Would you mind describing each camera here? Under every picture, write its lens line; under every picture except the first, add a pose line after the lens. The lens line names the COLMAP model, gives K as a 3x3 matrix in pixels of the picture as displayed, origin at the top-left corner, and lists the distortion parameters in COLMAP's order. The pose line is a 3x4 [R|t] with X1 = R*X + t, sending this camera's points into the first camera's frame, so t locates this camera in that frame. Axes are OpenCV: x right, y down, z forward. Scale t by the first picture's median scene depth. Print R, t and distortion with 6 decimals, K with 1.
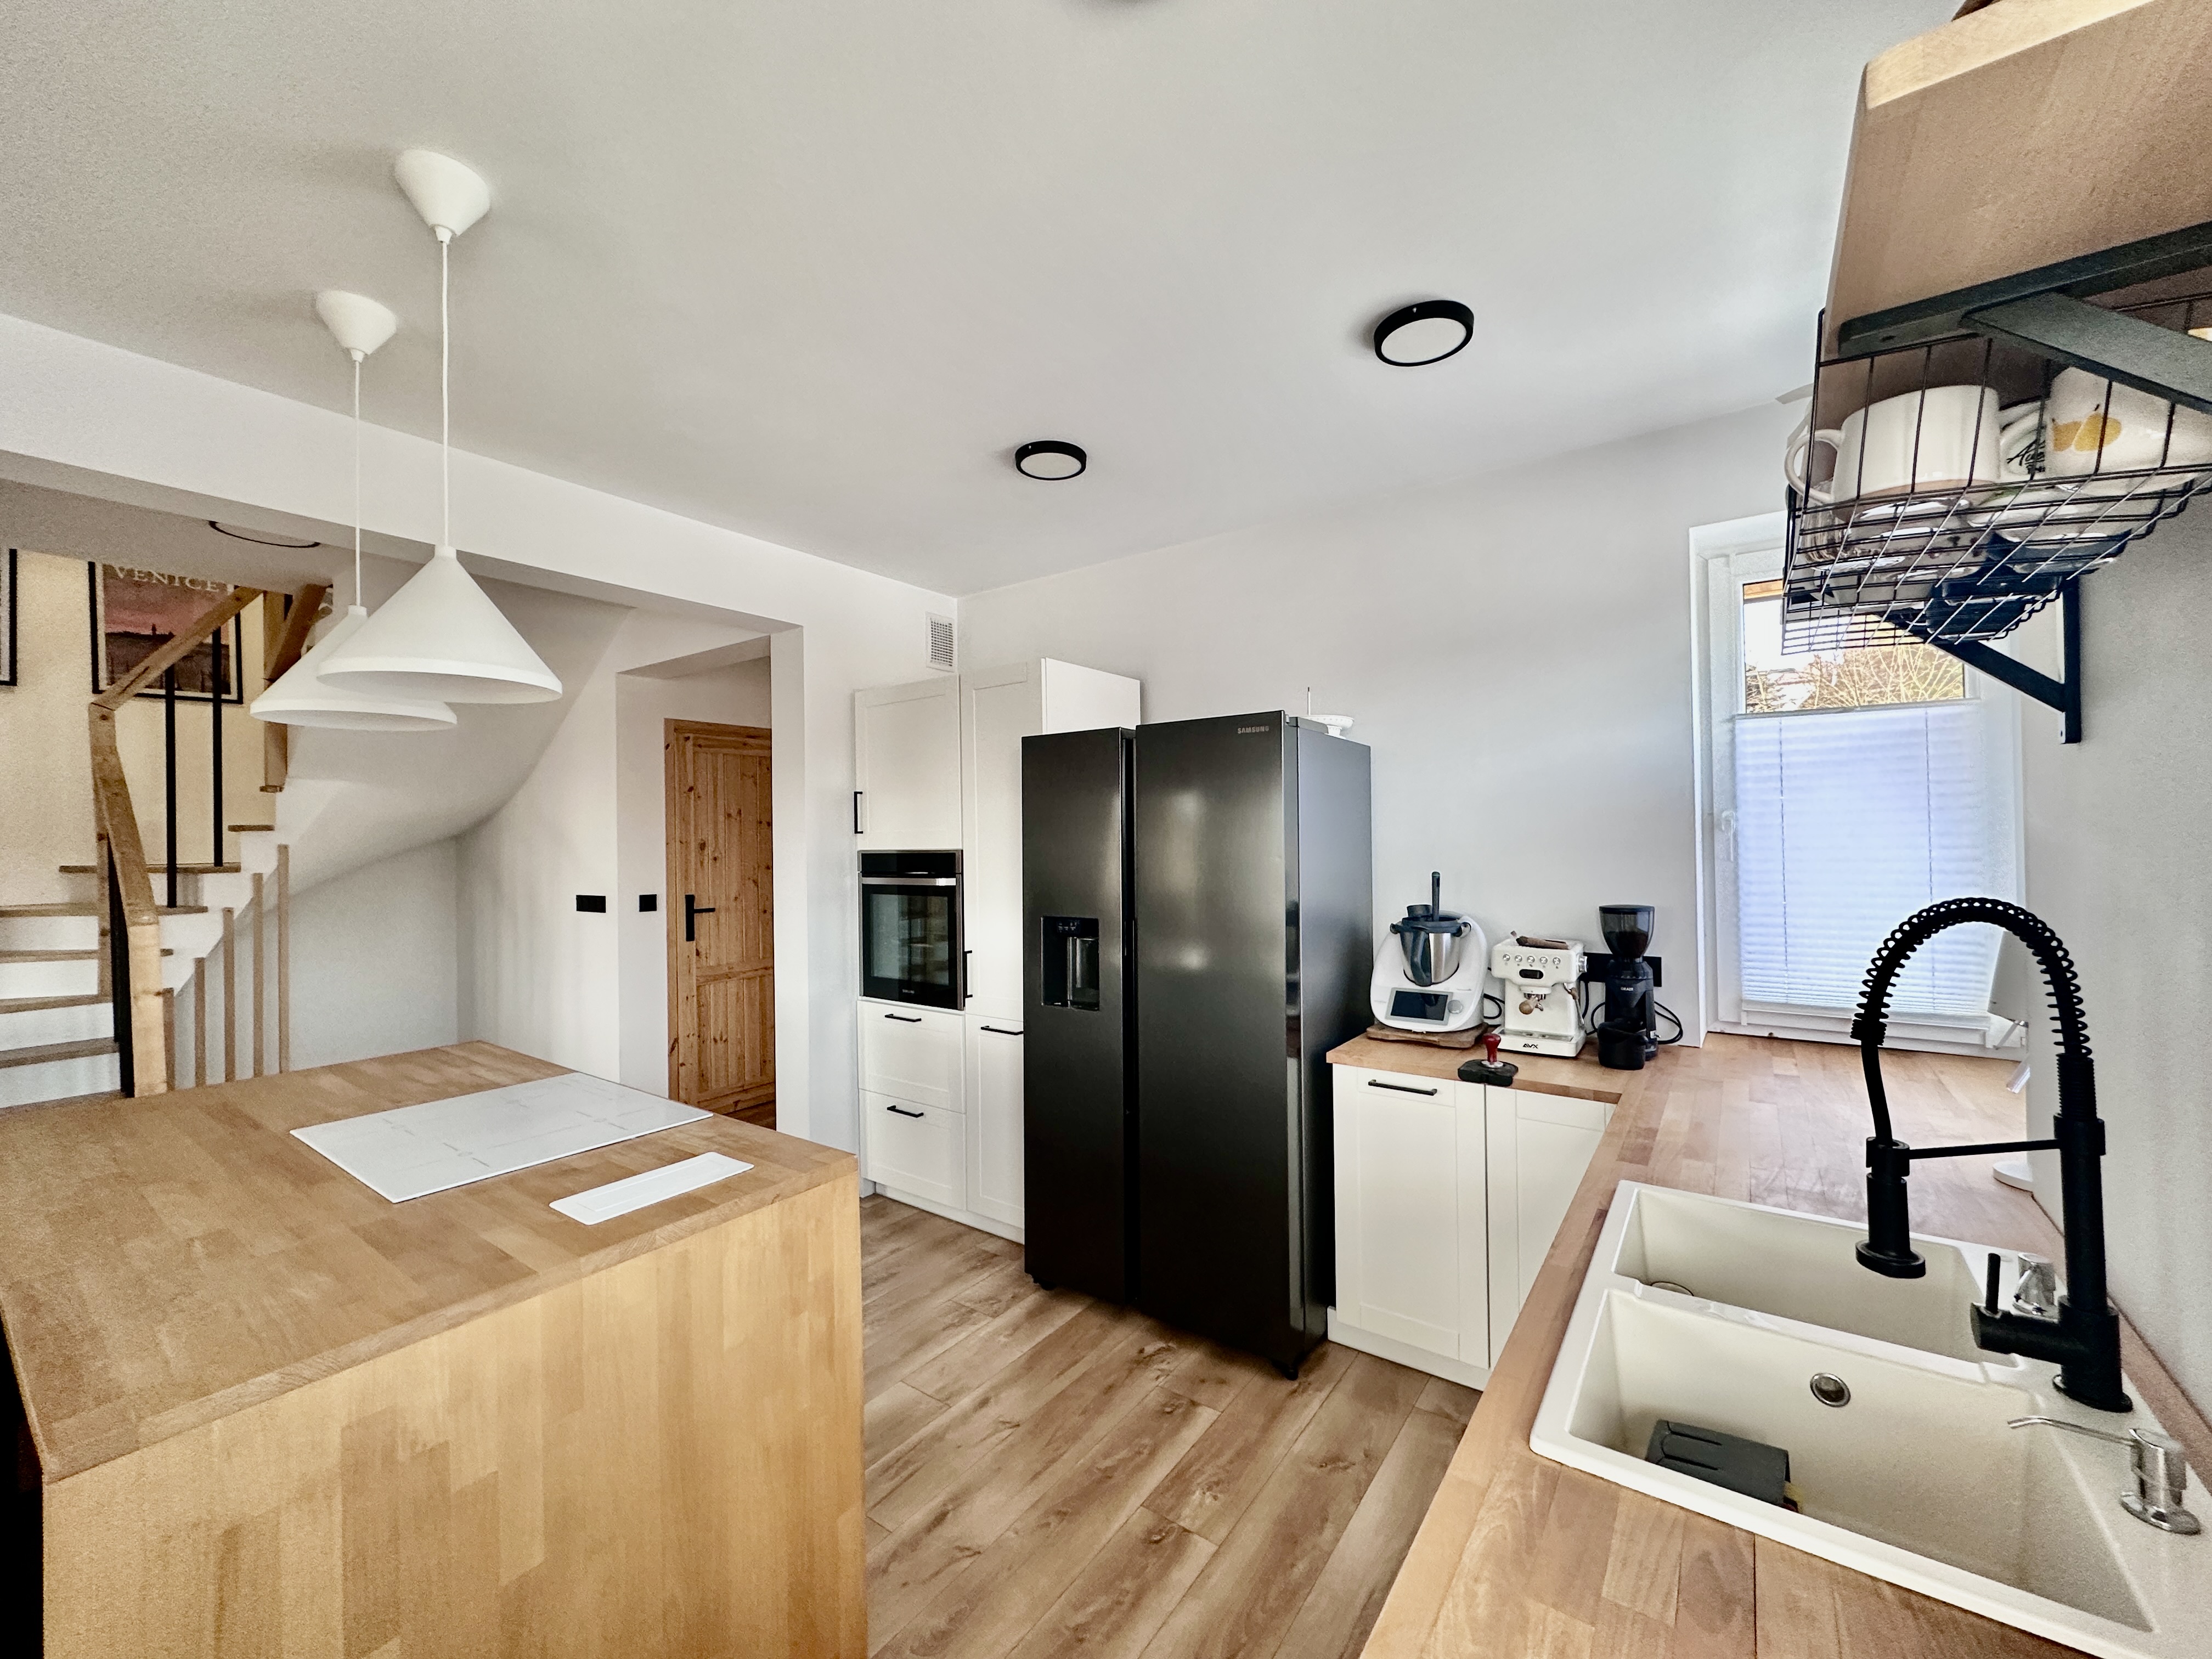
lens RADIAL K [[878.2, 0, 1106.9], [0, 878.2, 829.8], [0, 0, 1]] dist [-0.003040, 0.000872]
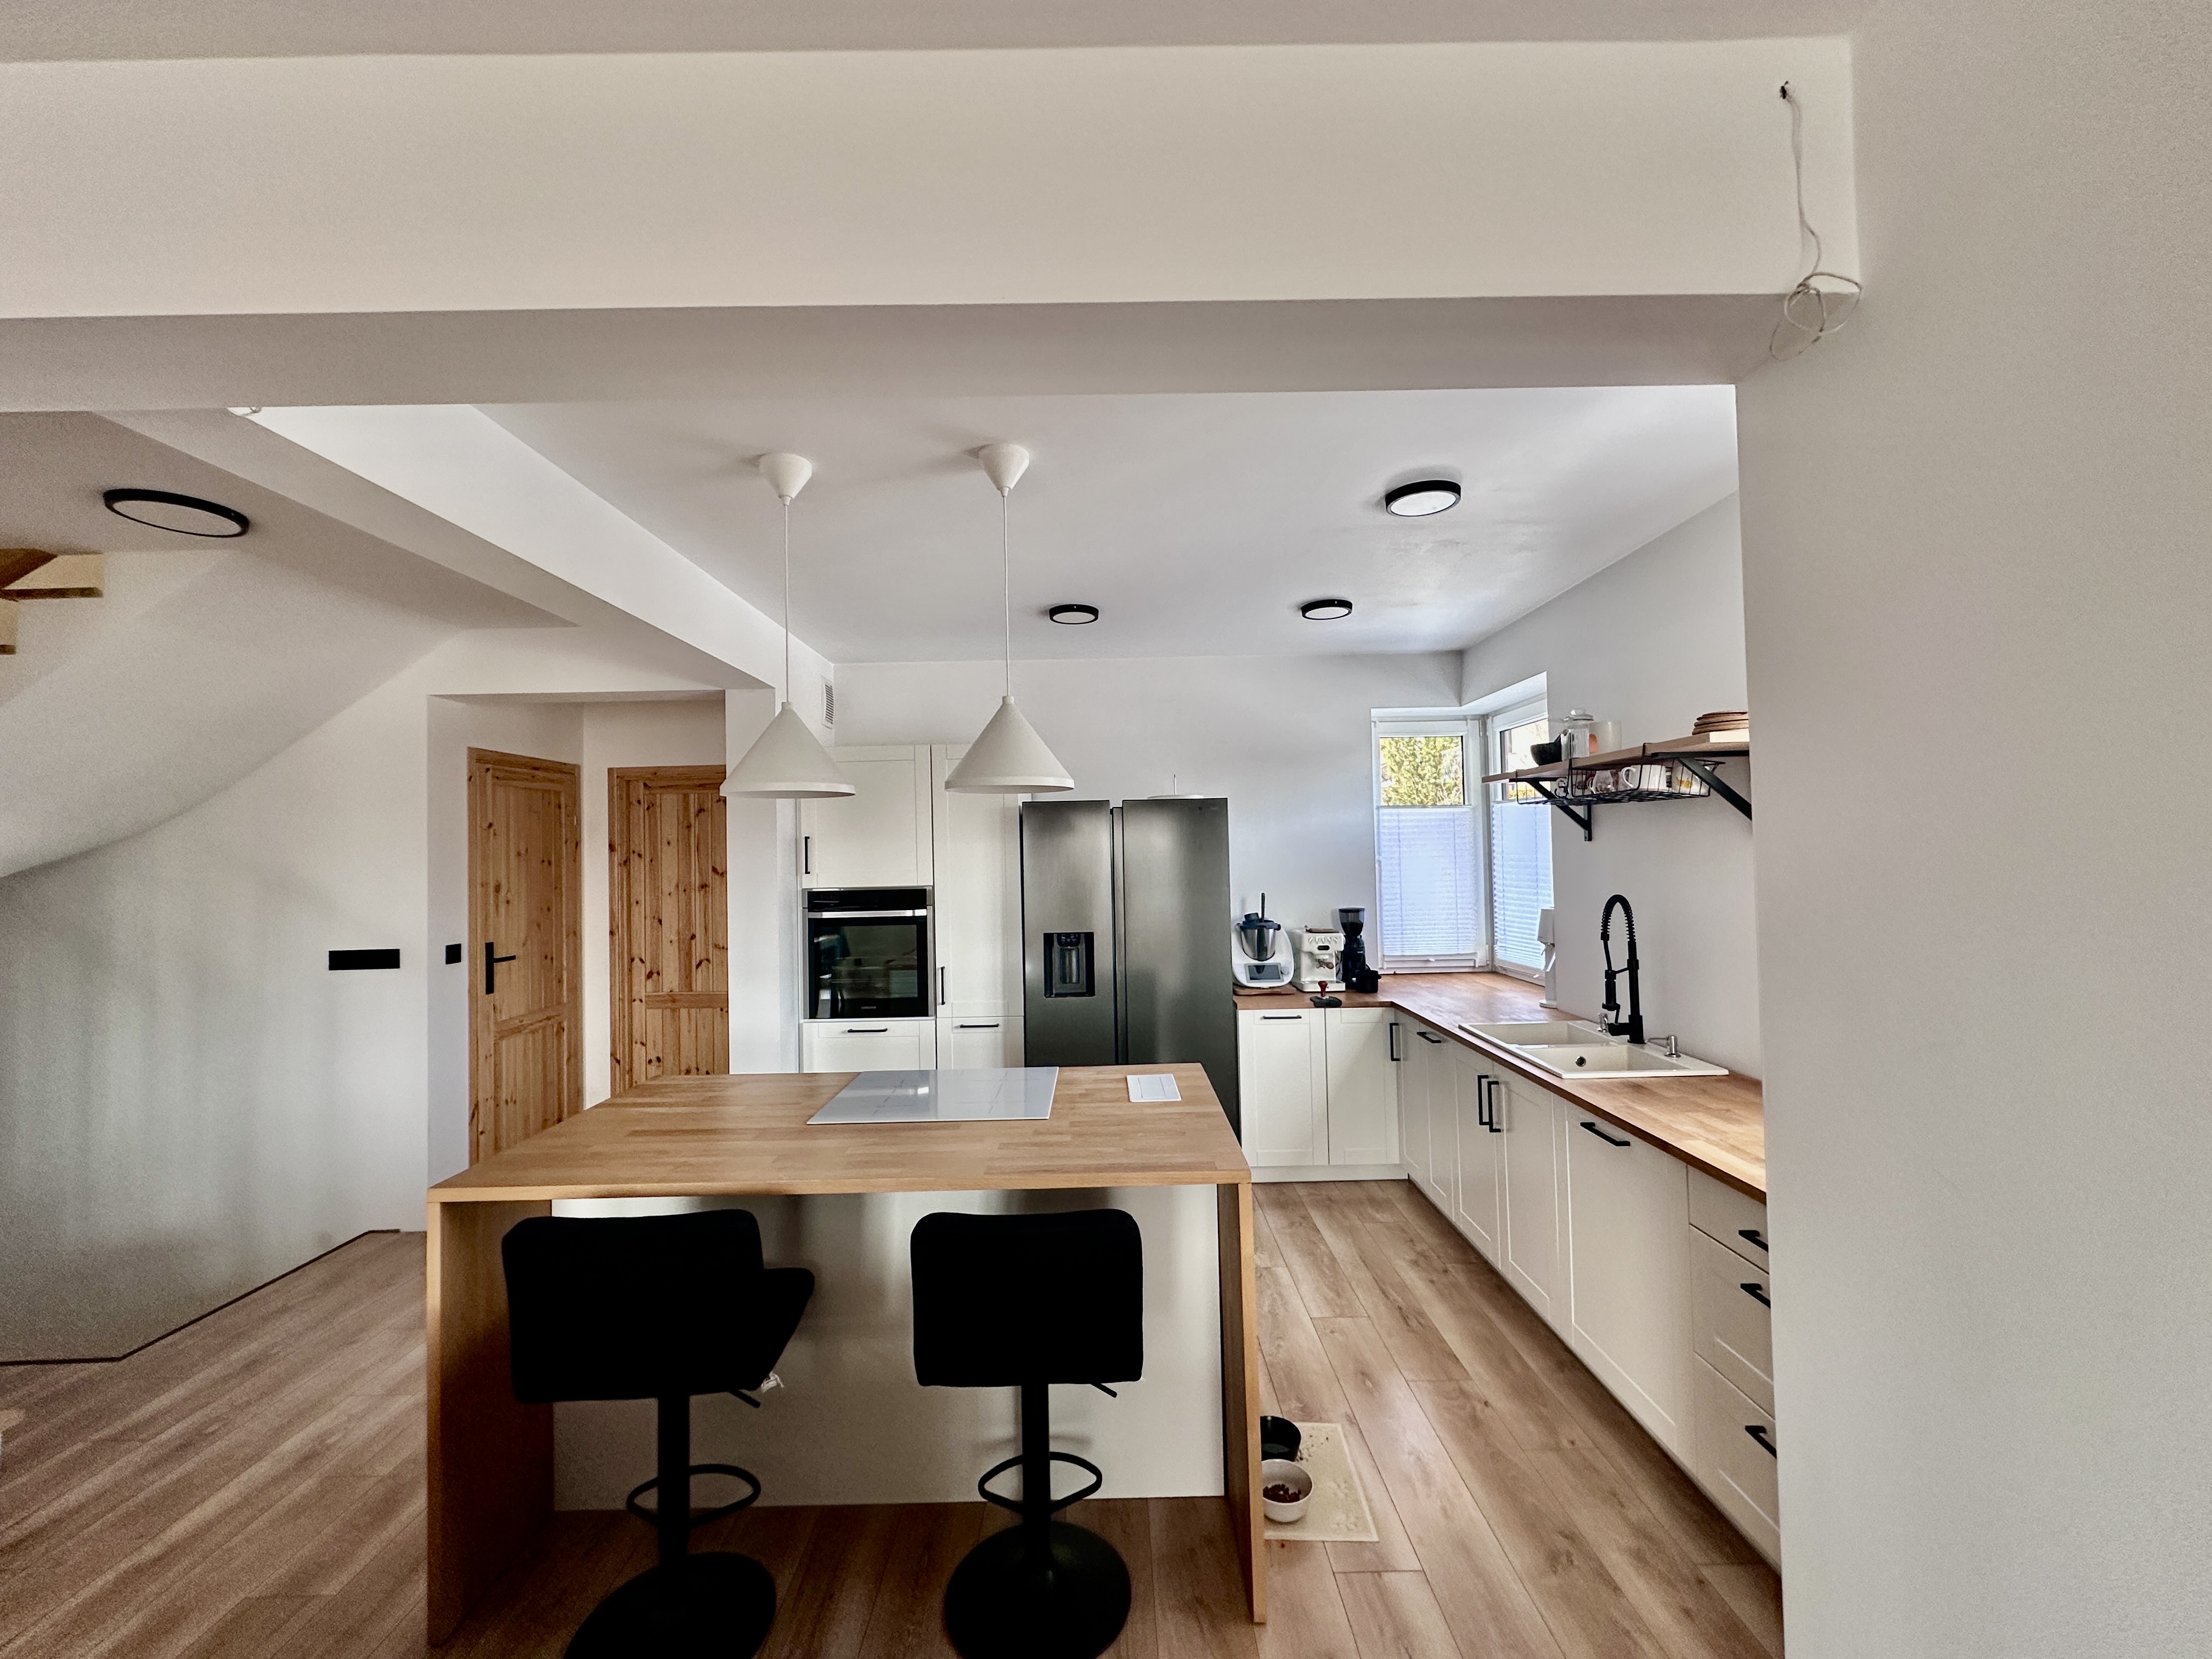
lens RADIAL K [[878.2, 0, 1107.5], [0, 878.2, 833.6], [0, 0, 1]] dist [-0.003040, 0.000872]
pose [[0.808154, 0.011977, 0.588850, -0.632555], [0.002059, 0.999730, -0.023160, -0.020384], [-0.588968, 0.019929, 0.807911, -0.136379]]
